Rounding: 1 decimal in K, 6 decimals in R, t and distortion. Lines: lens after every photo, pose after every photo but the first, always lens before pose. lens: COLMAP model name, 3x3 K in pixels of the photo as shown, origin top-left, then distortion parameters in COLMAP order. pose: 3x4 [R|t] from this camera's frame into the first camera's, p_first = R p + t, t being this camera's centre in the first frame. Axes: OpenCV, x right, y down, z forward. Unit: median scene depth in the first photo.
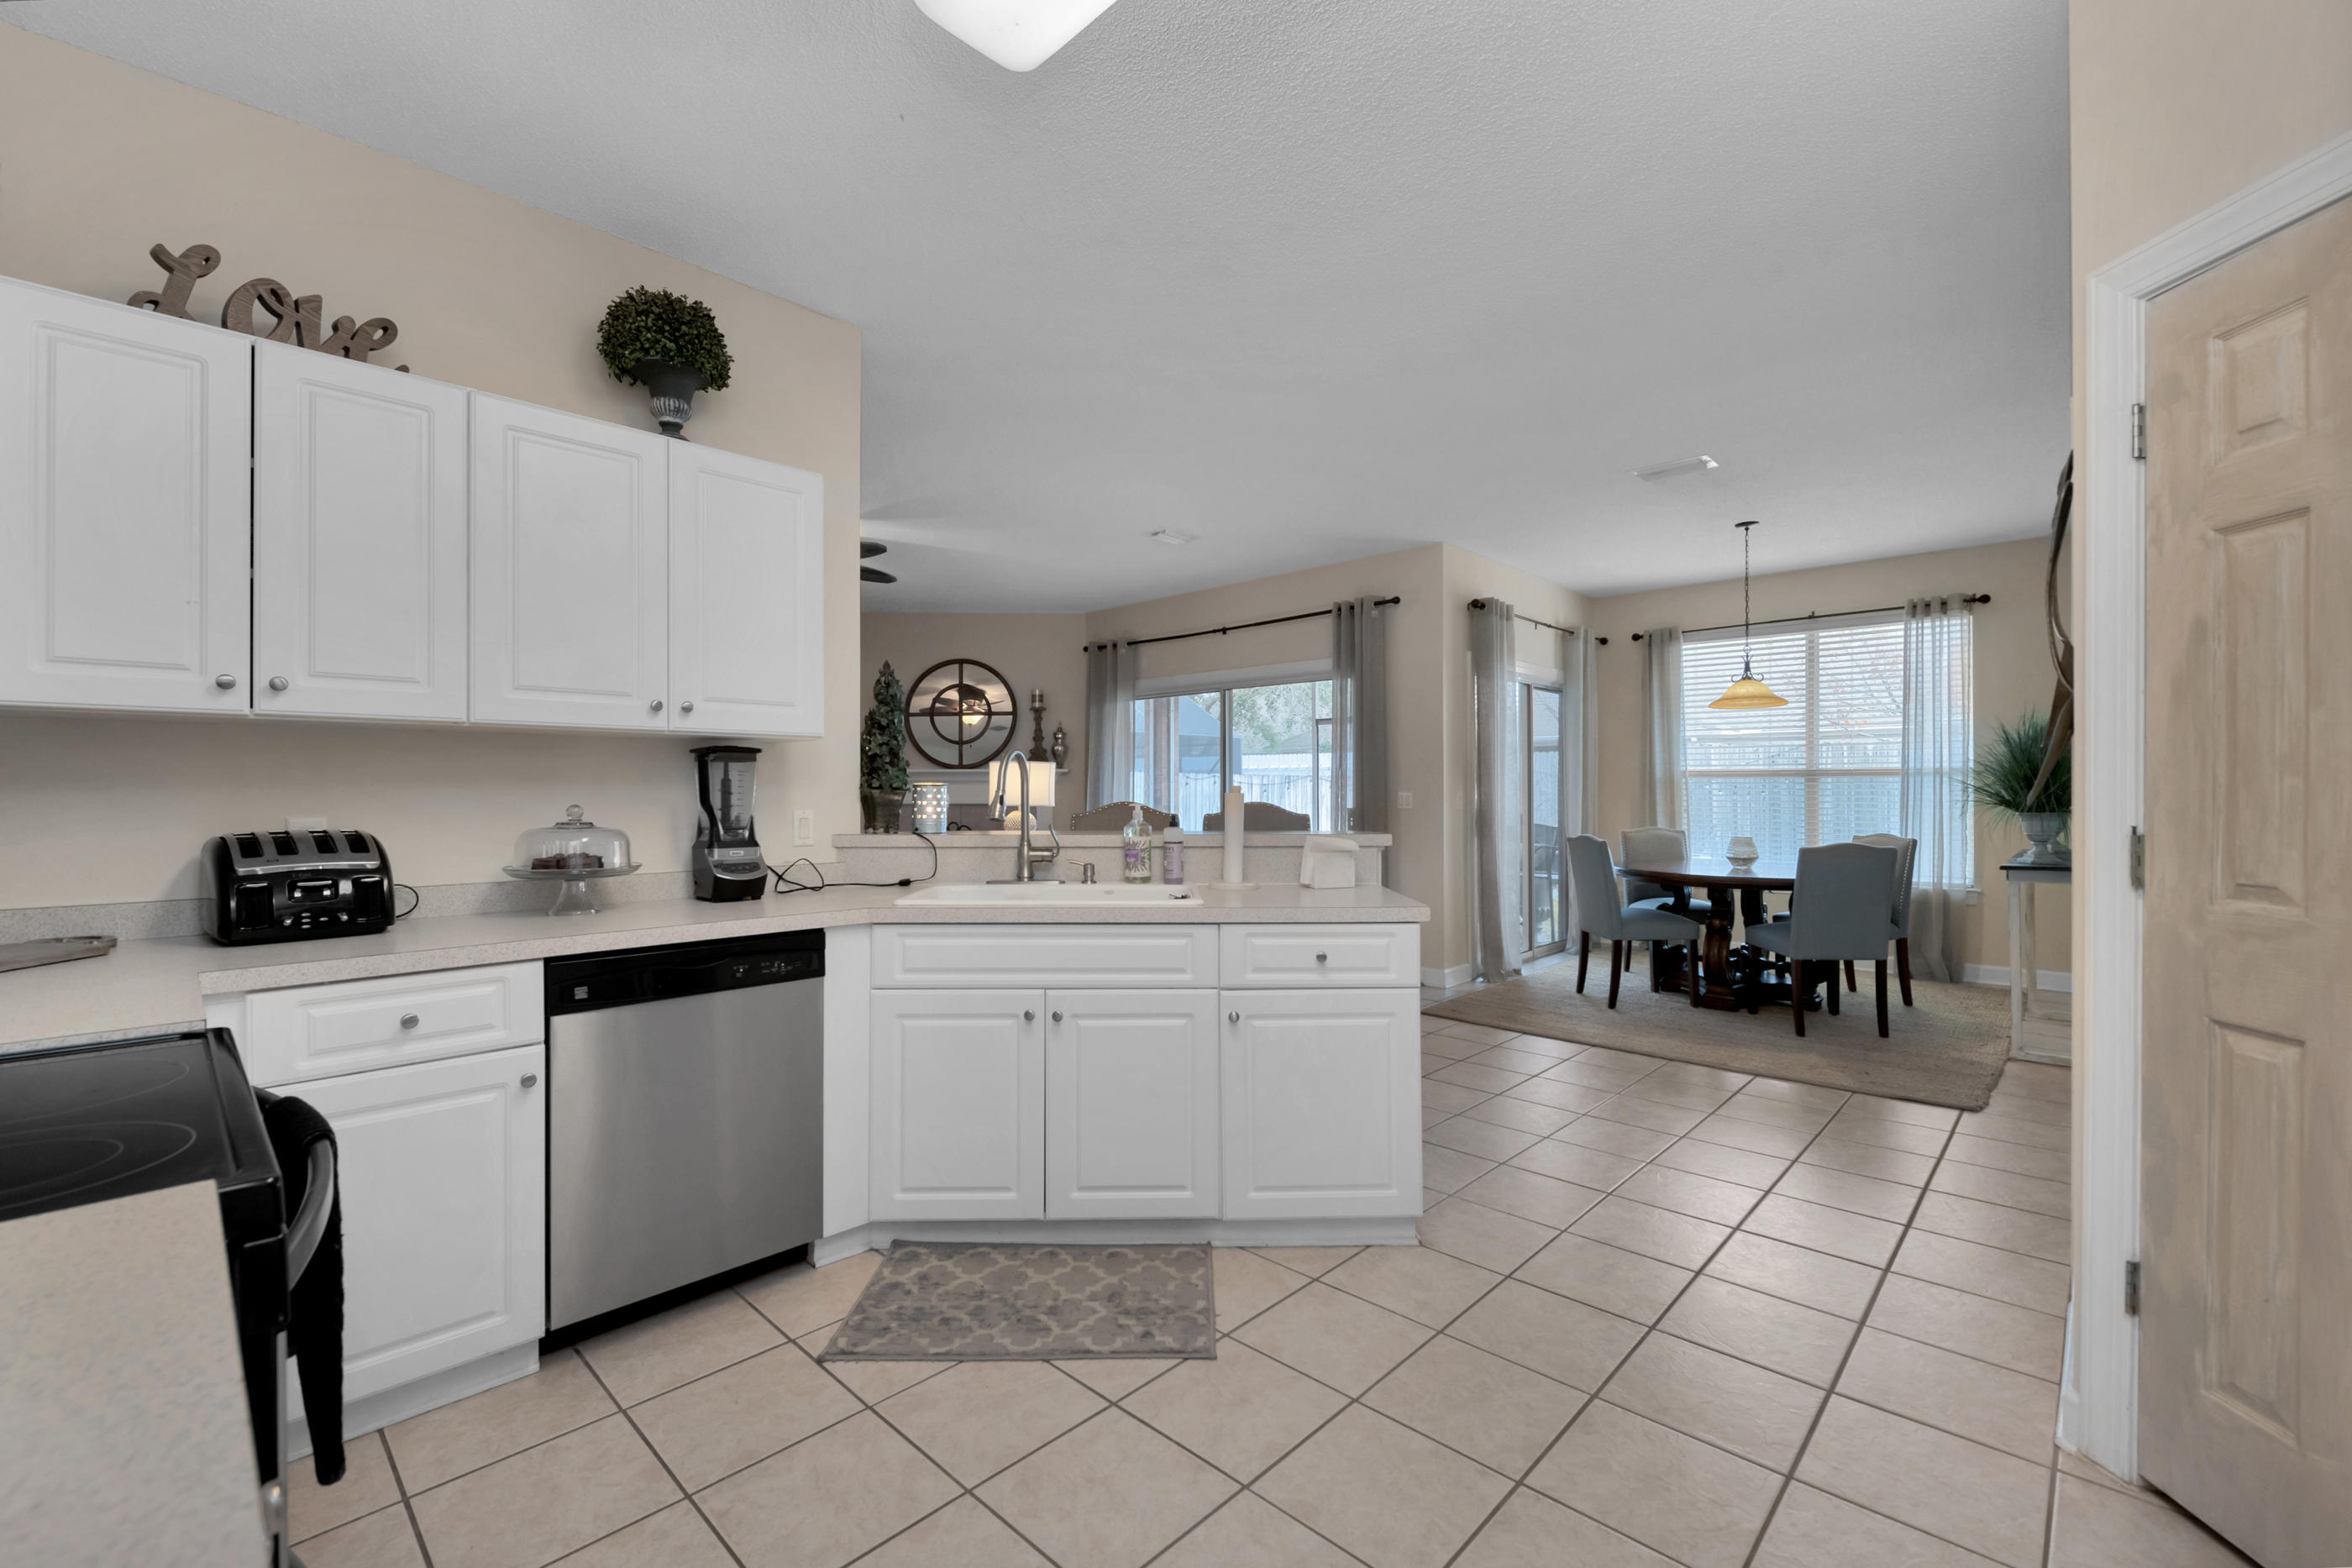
lens RADIAL K [[980.9, 0, 1176.0], [0, 980.9, 784.0], [0, 0, 1]] dist [0.001652, -0.000002]
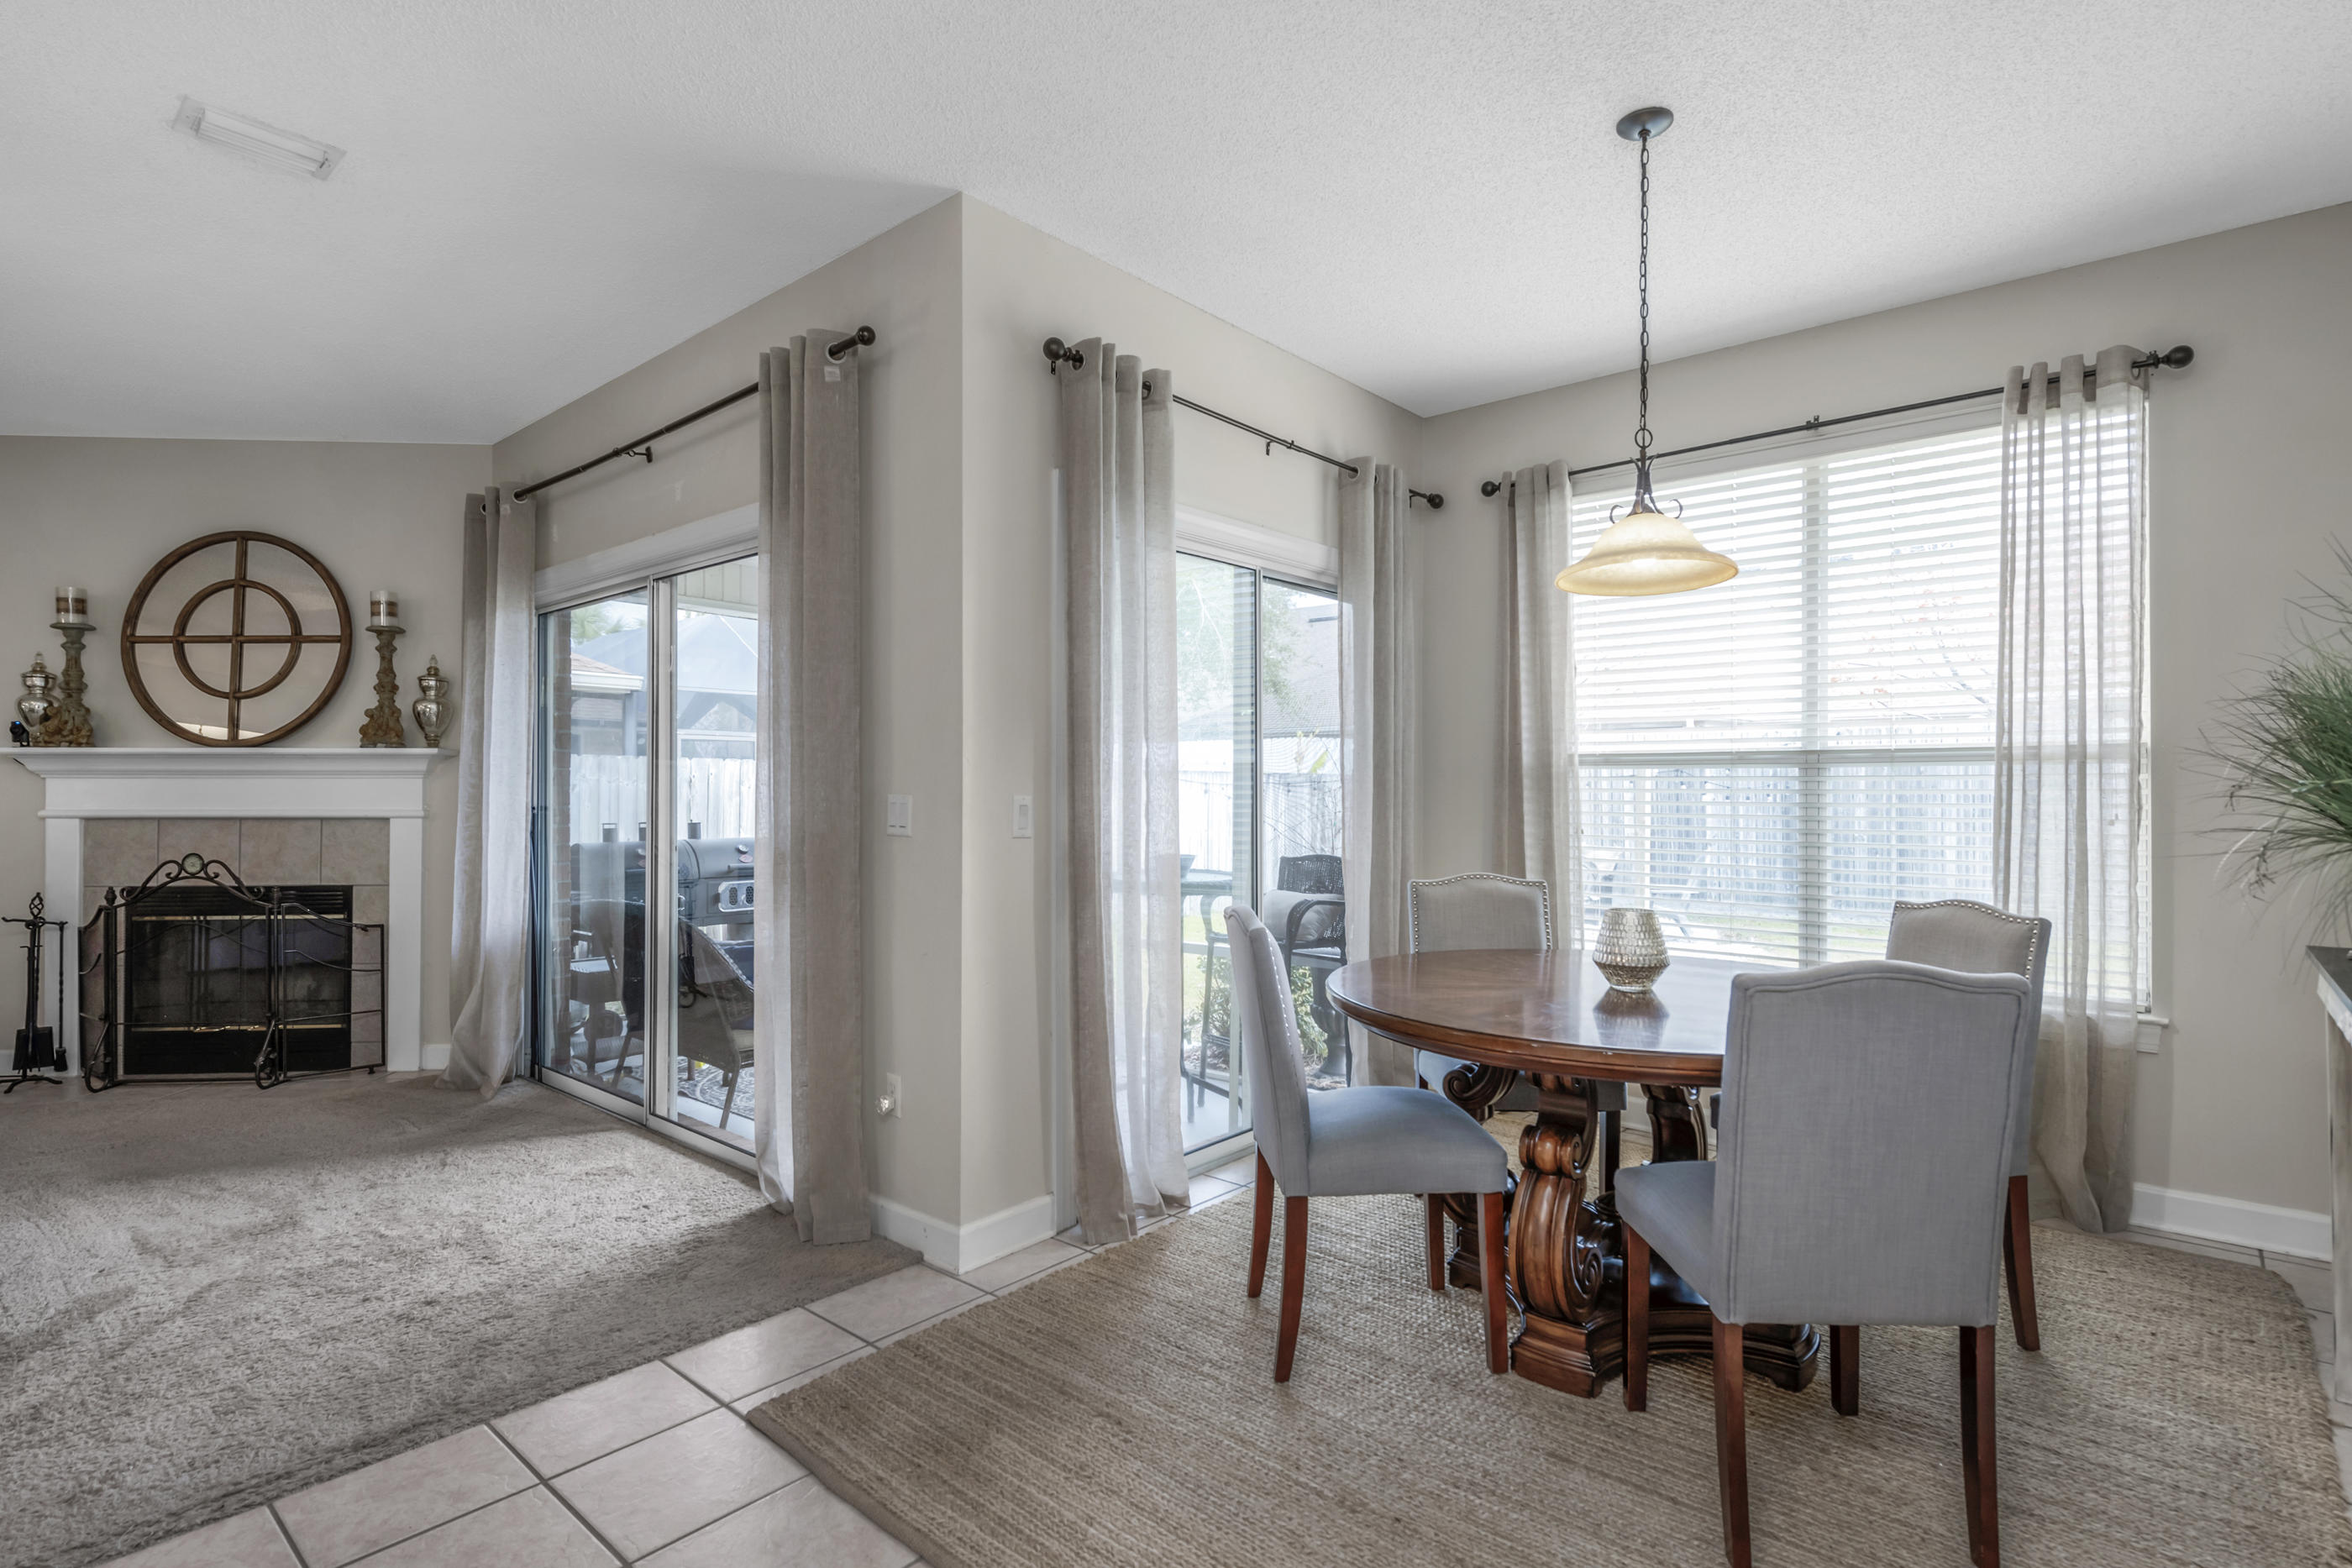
lens RADIAL K [[1123.7, 0, 1266.1], [0, 1123.7, 786.5], [0, 0, 1]] dist [0.001163, -0.005766]
pose [[0.996105, 0.003483, 0.088109, 0.341678], [-0.003488, 0.999994, -0.000095, 0.004036], [-0.088109, -0.000213, 0.996111, 0.491468]]
